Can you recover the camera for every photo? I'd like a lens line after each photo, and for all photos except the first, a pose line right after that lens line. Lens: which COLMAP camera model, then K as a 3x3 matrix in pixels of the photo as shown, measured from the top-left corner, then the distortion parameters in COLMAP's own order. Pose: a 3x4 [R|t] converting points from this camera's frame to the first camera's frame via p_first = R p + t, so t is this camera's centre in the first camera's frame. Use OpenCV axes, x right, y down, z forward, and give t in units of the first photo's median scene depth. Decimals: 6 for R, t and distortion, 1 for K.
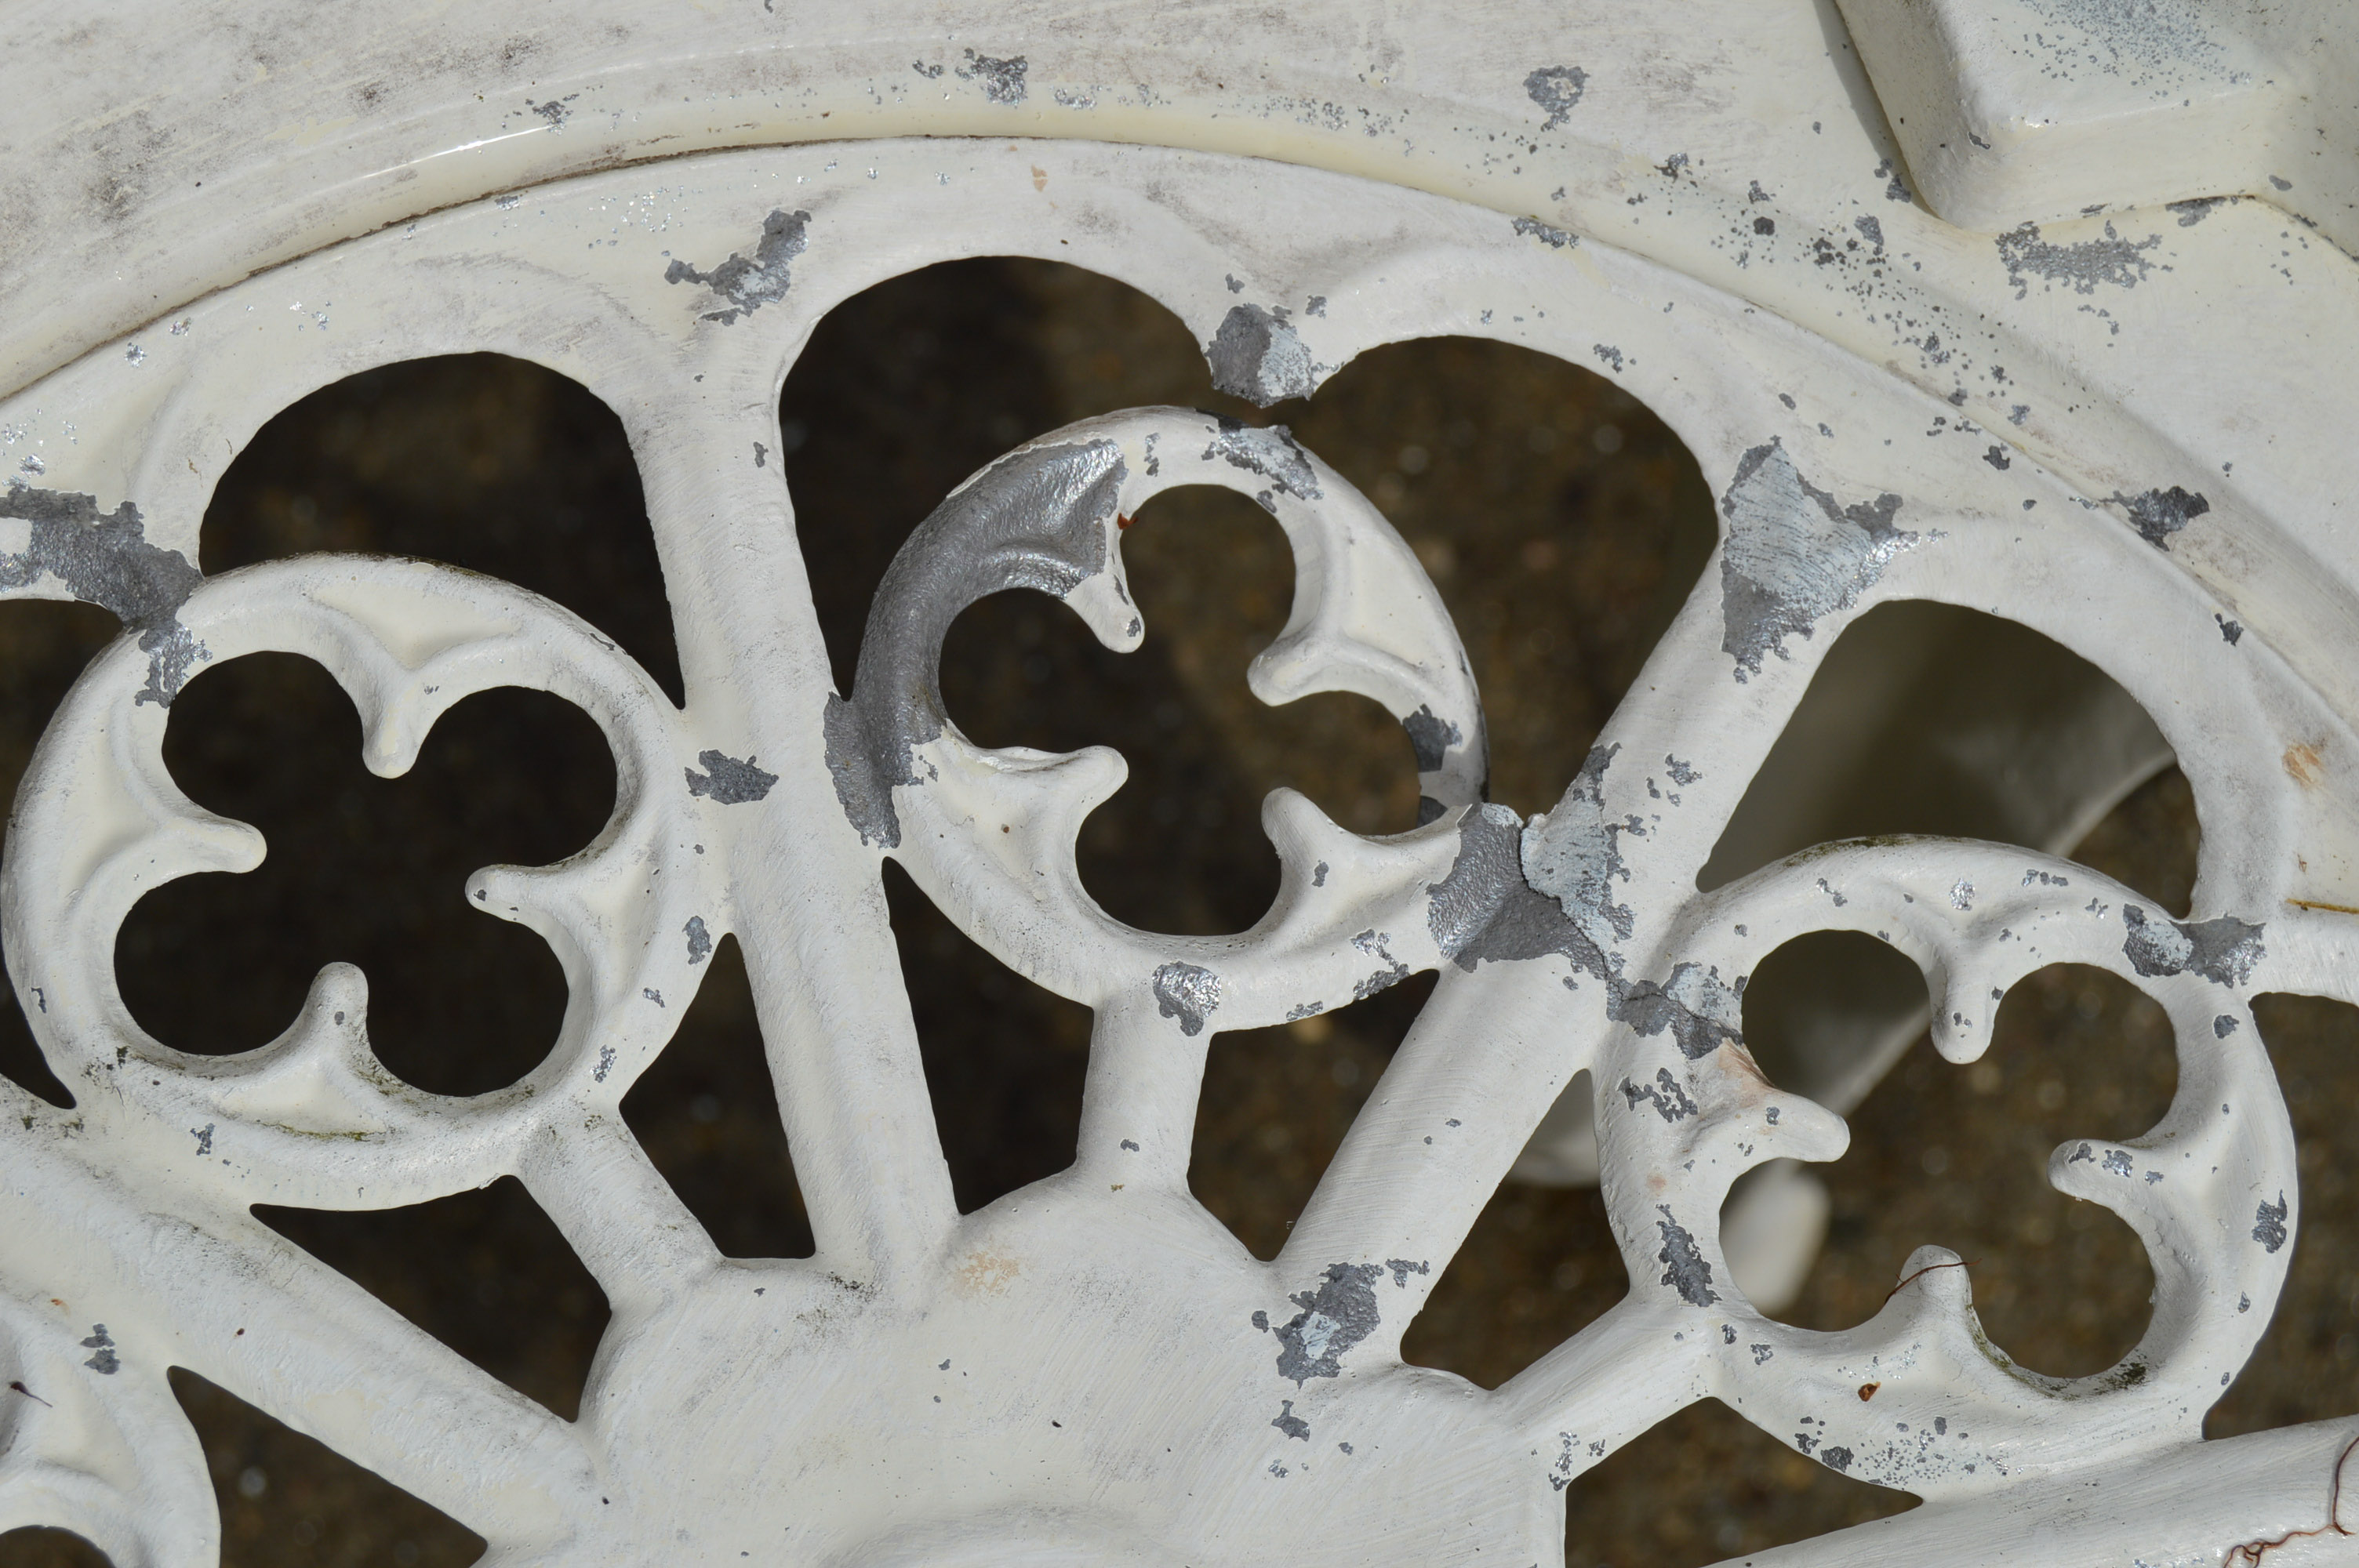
lens RADIAL K [[5504.2, 0, 1179.5], [0, 5504.2, 784.0], [0, 0, 1]] dist [-0.011600, 0.161935]
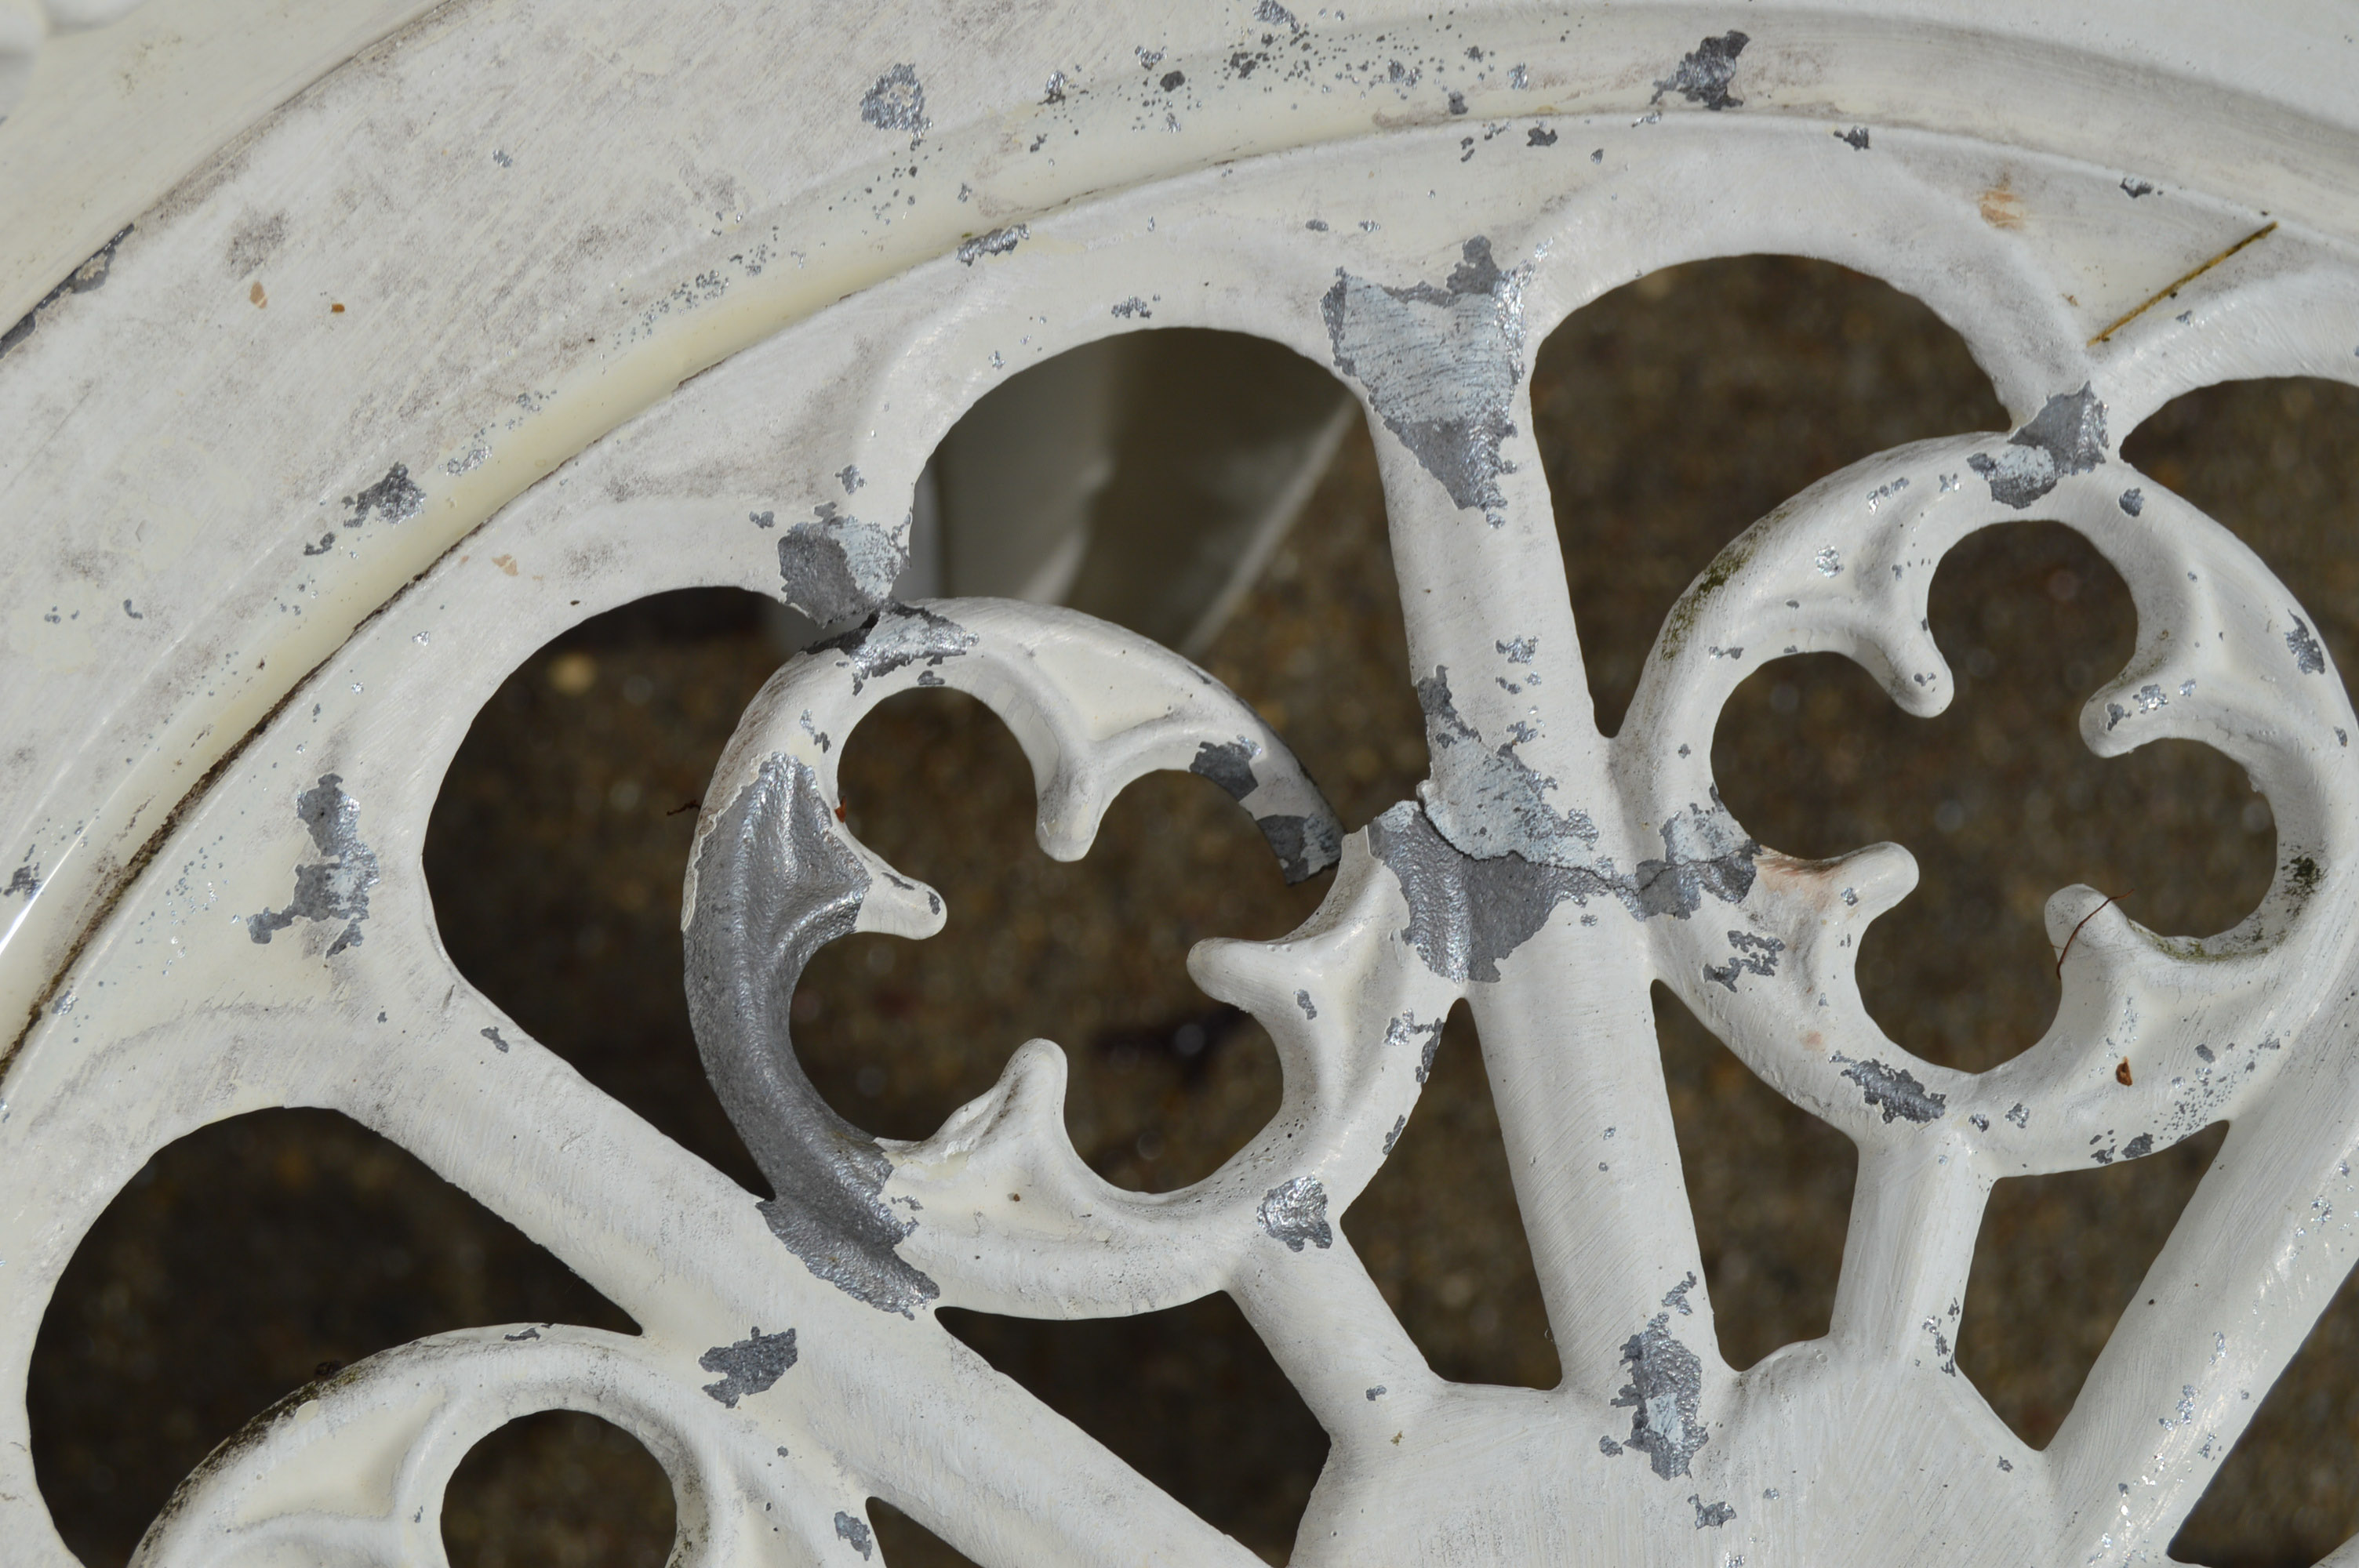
lens RADIAL K [[5504.2, 0, 1179.5], [0, 5504.2, 784.0], [0, 0, 1]] dist [-0.011600, 0.161935]
pose [[0.748745, -0.642589, 0.162664, -0.111389], [0.581902, 0.754723, 0.302958, -0.290772], [-0.317444, -0.132184, 0.939019, 0.164174]]
